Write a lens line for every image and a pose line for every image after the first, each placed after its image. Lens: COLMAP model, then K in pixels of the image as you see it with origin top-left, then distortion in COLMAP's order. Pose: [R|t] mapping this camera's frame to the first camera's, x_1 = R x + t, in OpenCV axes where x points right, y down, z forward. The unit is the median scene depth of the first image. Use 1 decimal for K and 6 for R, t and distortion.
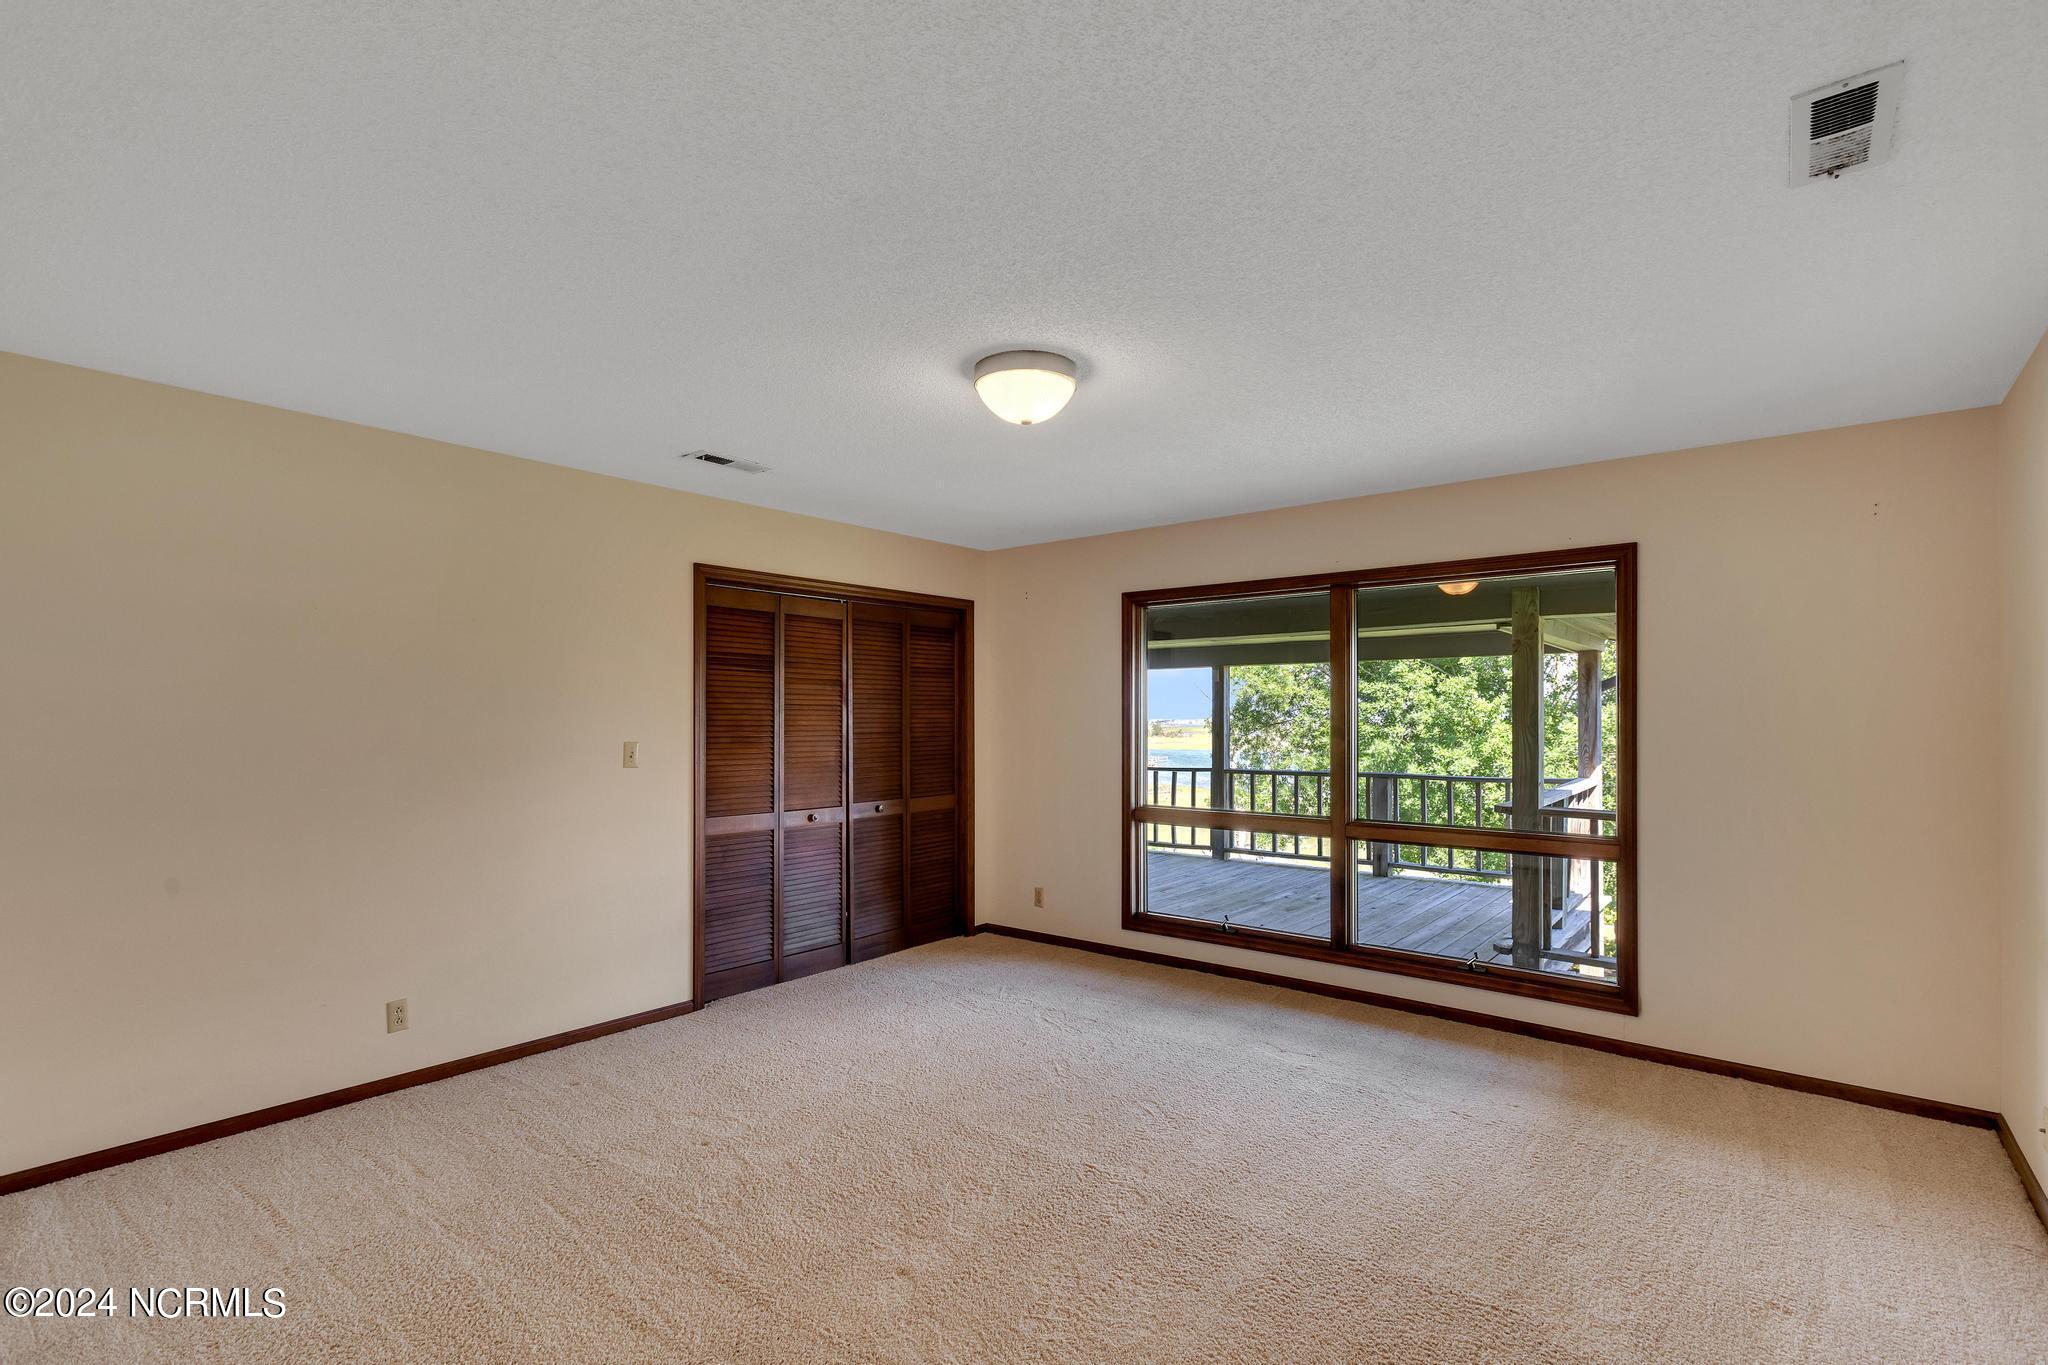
lens RADIAL K [[948.5, 0, 1009.9], [0, 948.5, 697.1], [0, 0, 1]] dist [-0.000084, -0.000067]
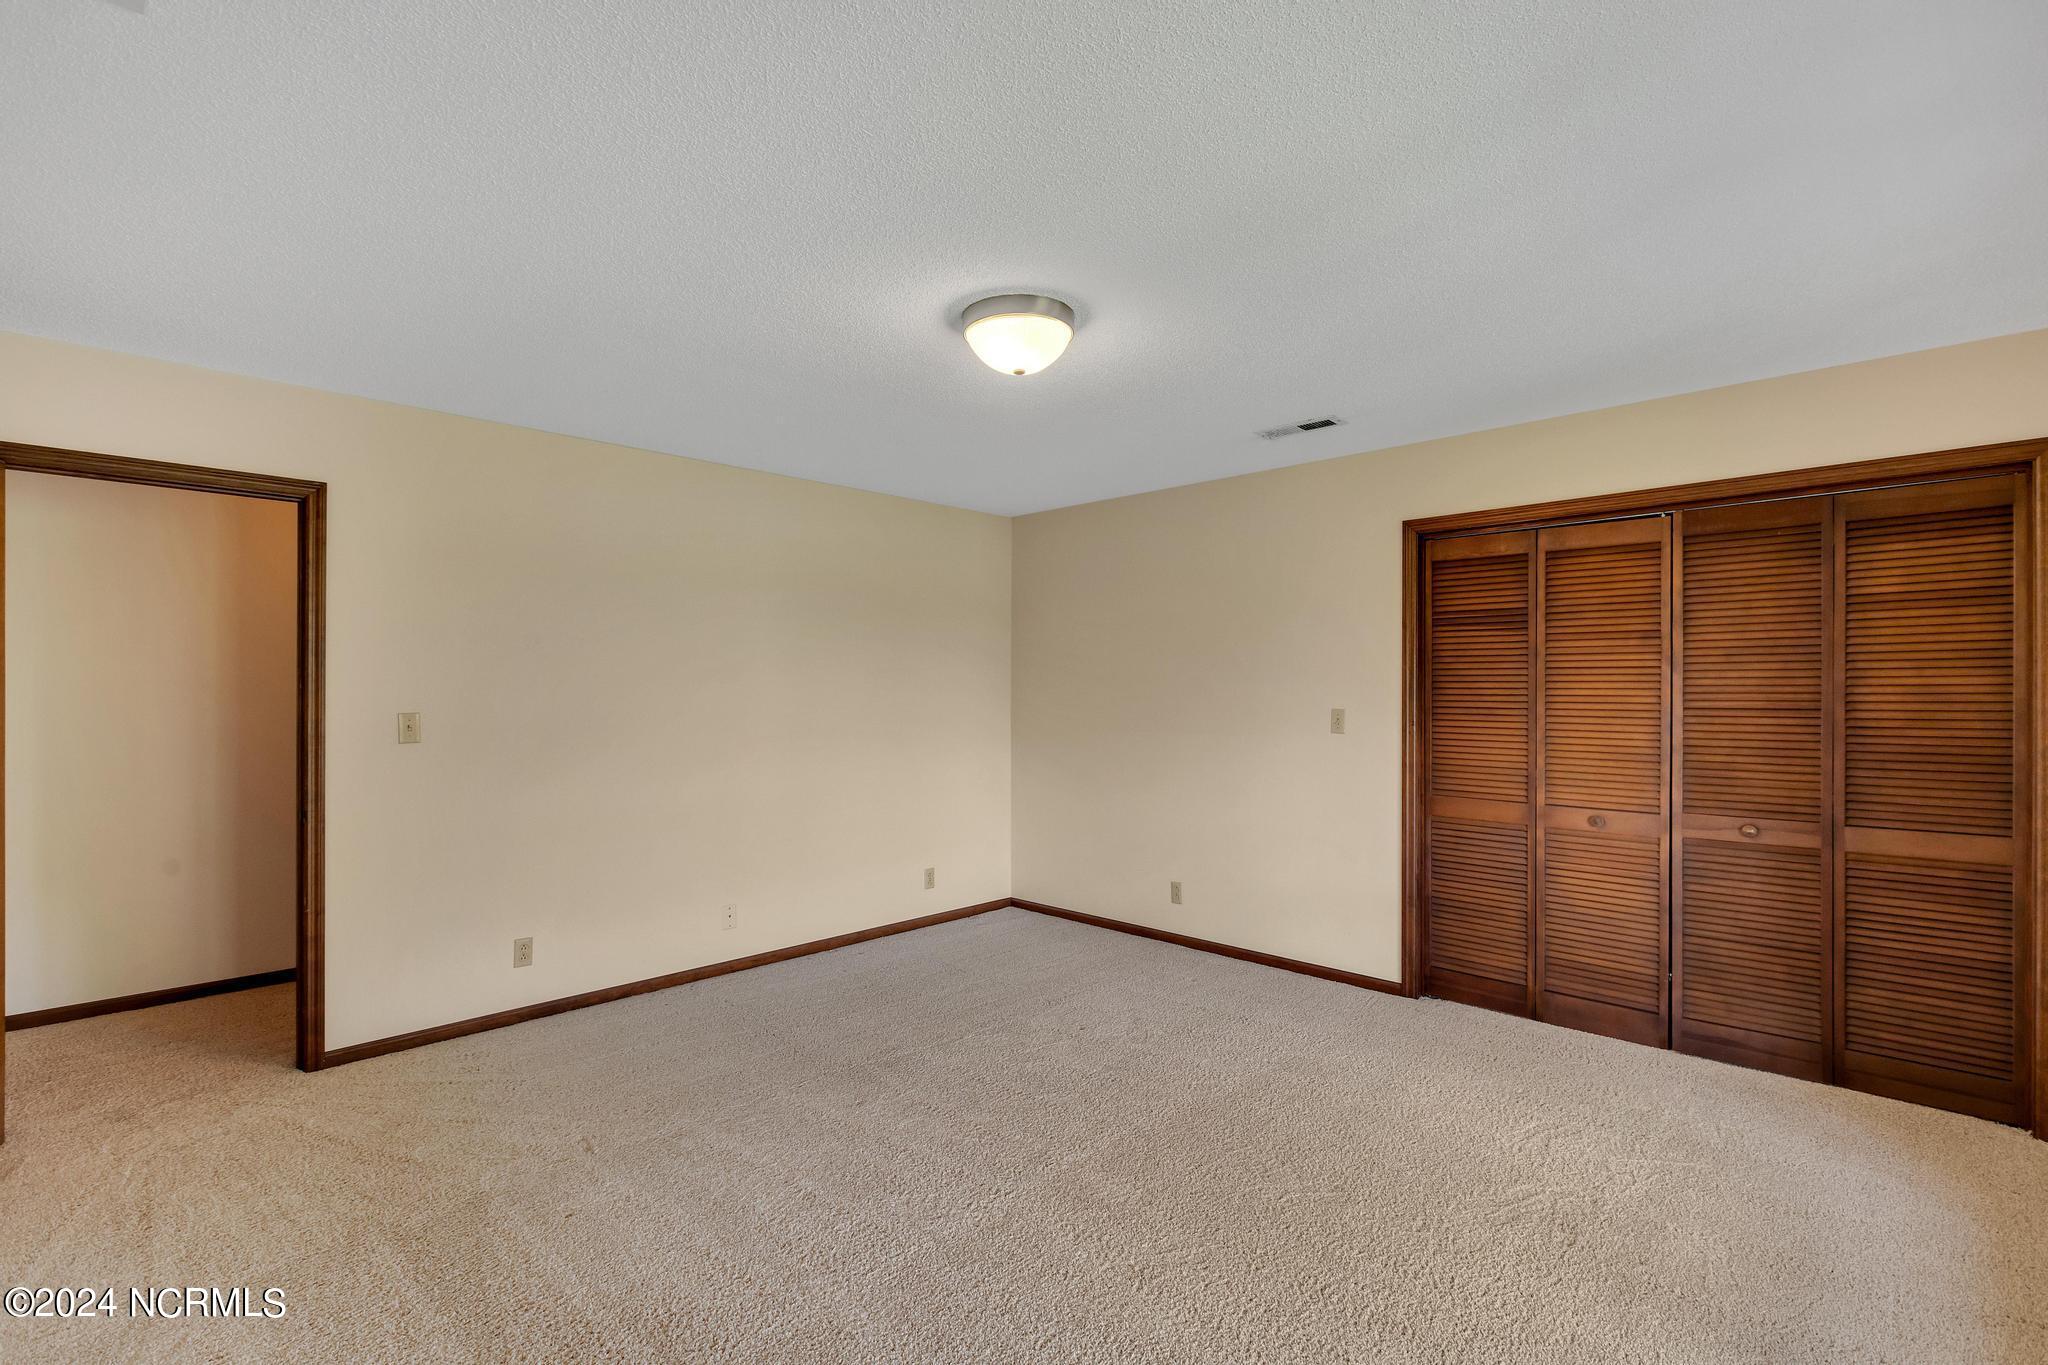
lens RADIAL K [[948.5, 0, 1009.9], [0, 948.5, 697.1], [0, 0, 1]] dist [-0.000084, -0.000067]
pose [[-0.098337, -0.002733, -0.995149, 0.559453], [0.011979, 0.999921, -0.003929, 0.028238], [0.995081, -0.012307, -0.098296, 0.612465]]
